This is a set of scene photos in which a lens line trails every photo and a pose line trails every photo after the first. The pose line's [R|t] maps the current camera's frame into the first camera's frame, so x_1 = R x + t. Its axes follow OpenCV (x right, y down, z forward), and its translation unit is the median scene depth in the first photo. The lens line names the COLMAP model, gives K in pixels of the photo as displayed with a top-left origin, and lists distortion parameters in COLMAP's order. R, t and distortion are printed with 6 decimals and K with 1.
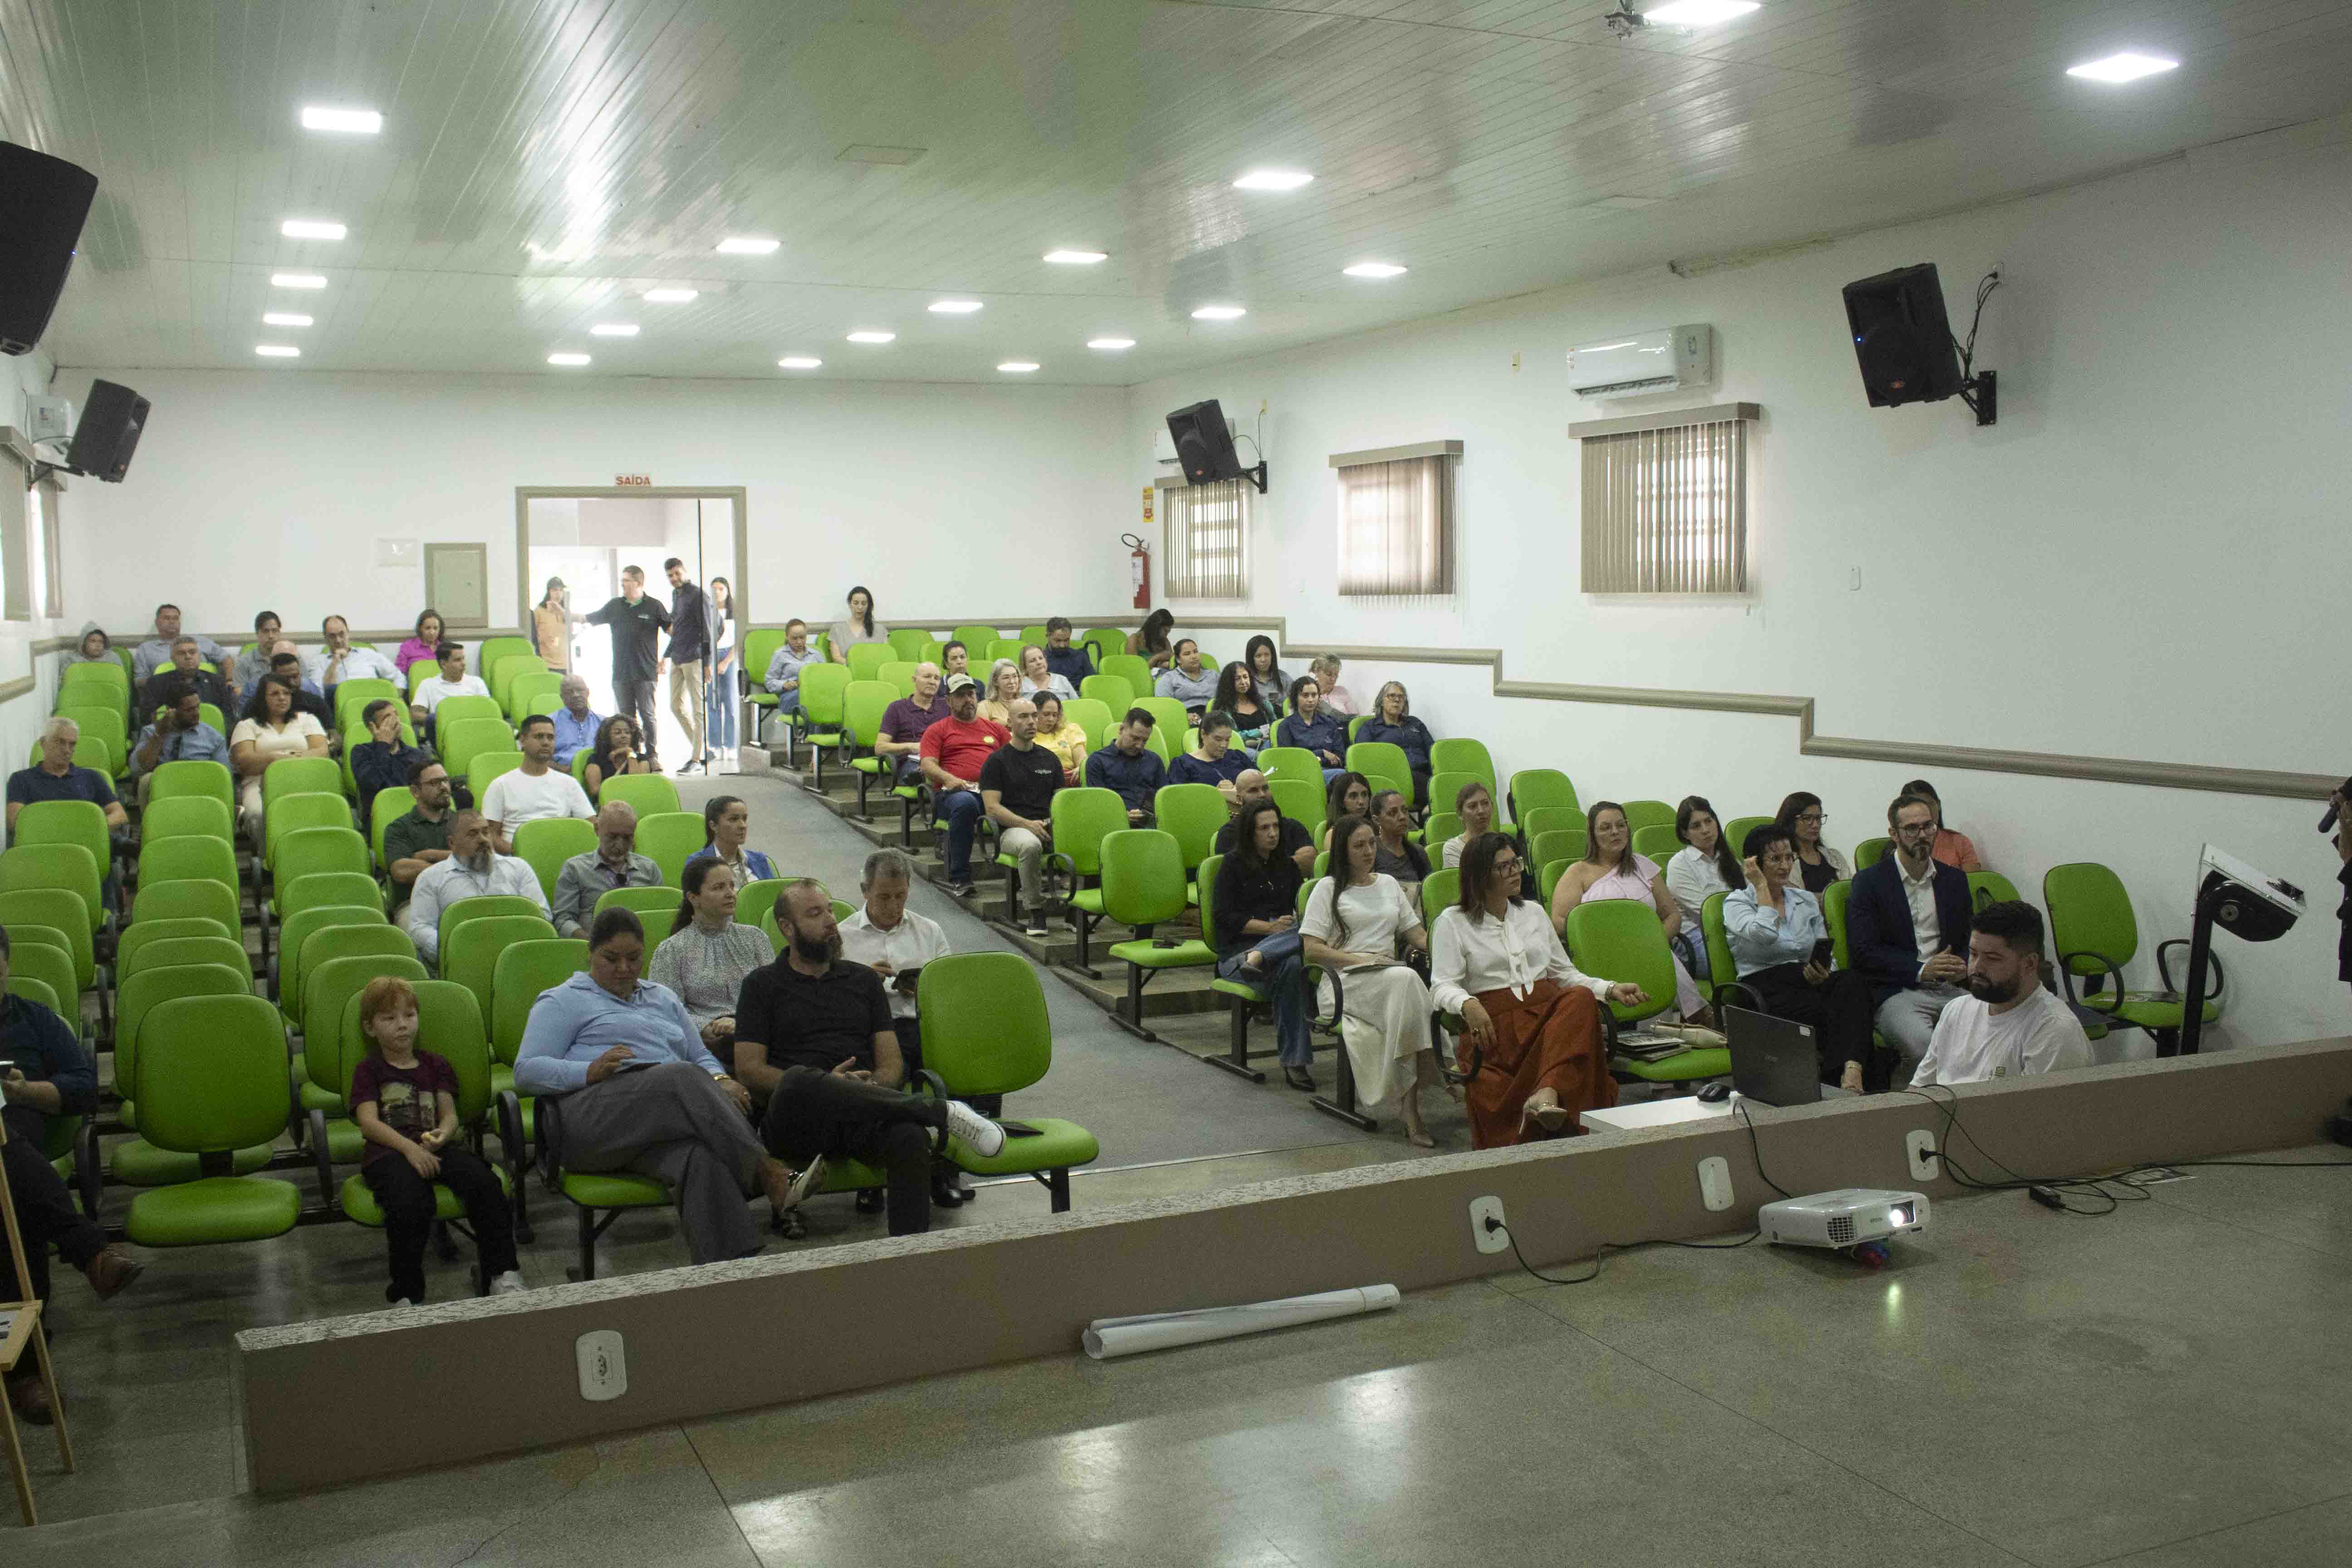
lens RADIAL K [[2217.0, 0, 1176.7], [0, 2217.0, 774.8], [0, 0, 1]] dist [-0.077651, 0.000000]
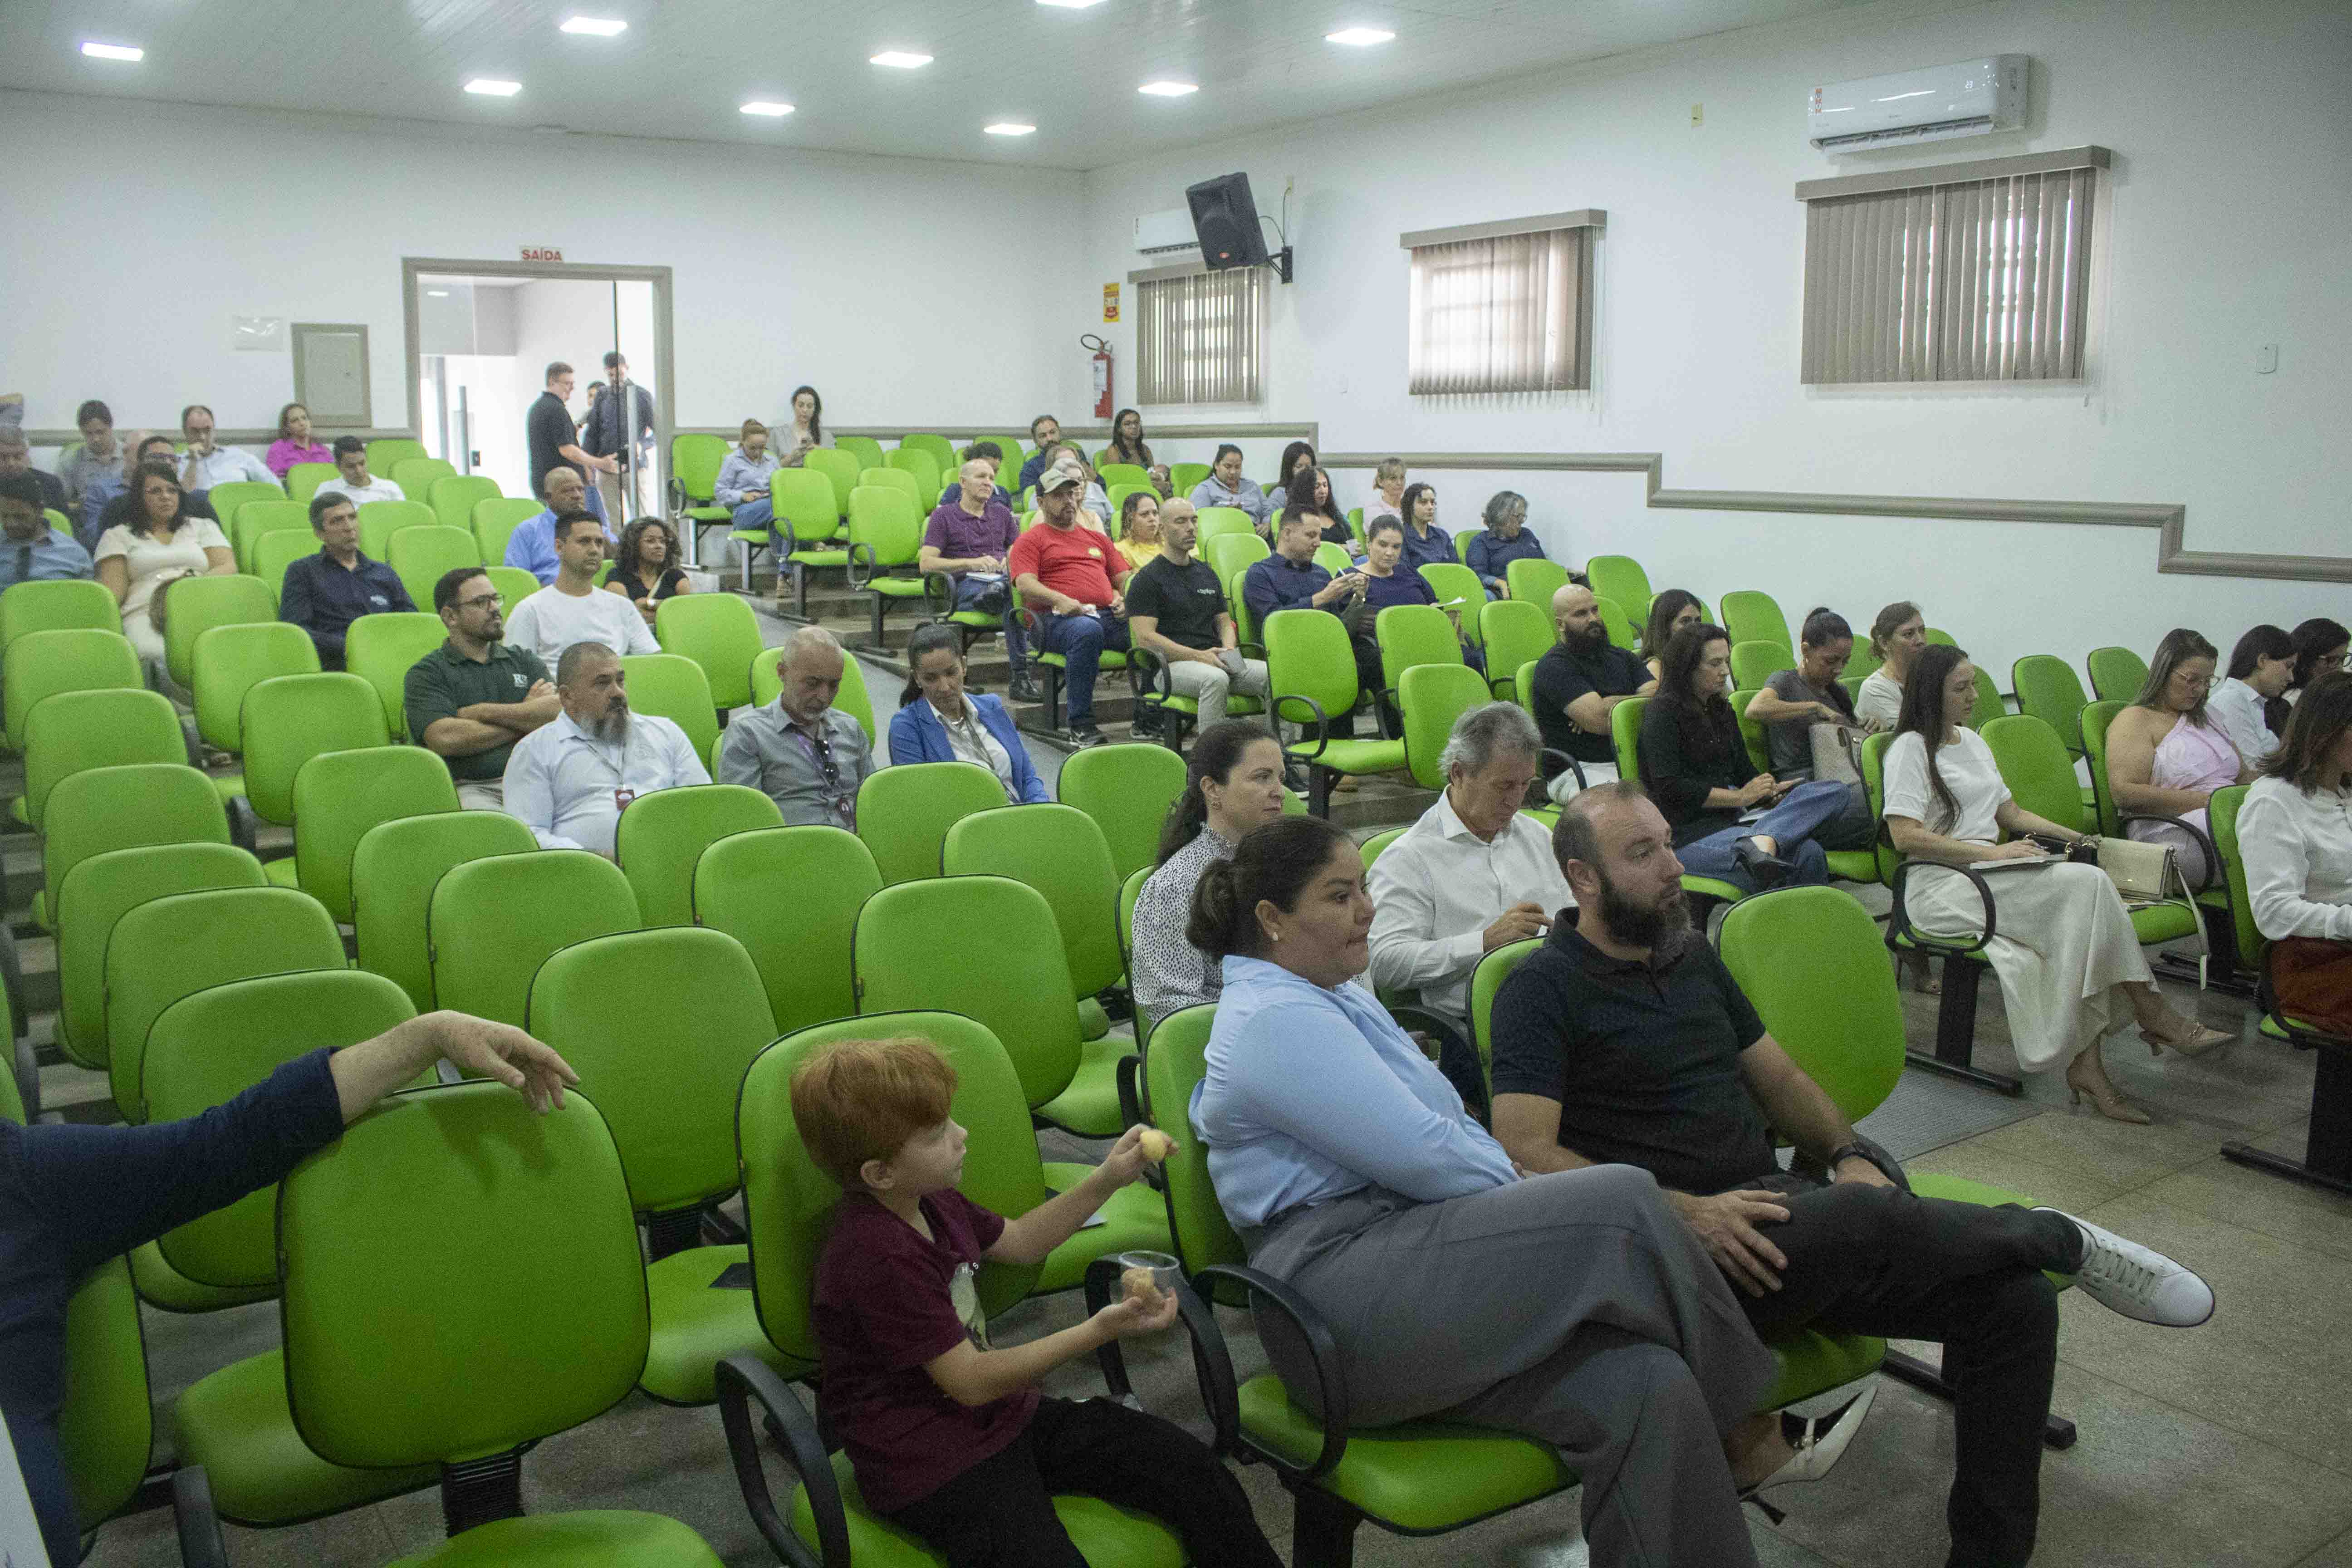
lens RADIAL K [[1902.4, 0, 1180.7], [0, 1902.4, 785.8], [0, 0, 1]] dist [-0.097821, 0.020860]
pose [[0.983689, -0.018586, 0.178914, -0.168438], [0.002014, 0.995723, 0.092366, 0.004661], [-0.179866, -0.090499, 0.979519, 0.288082]]
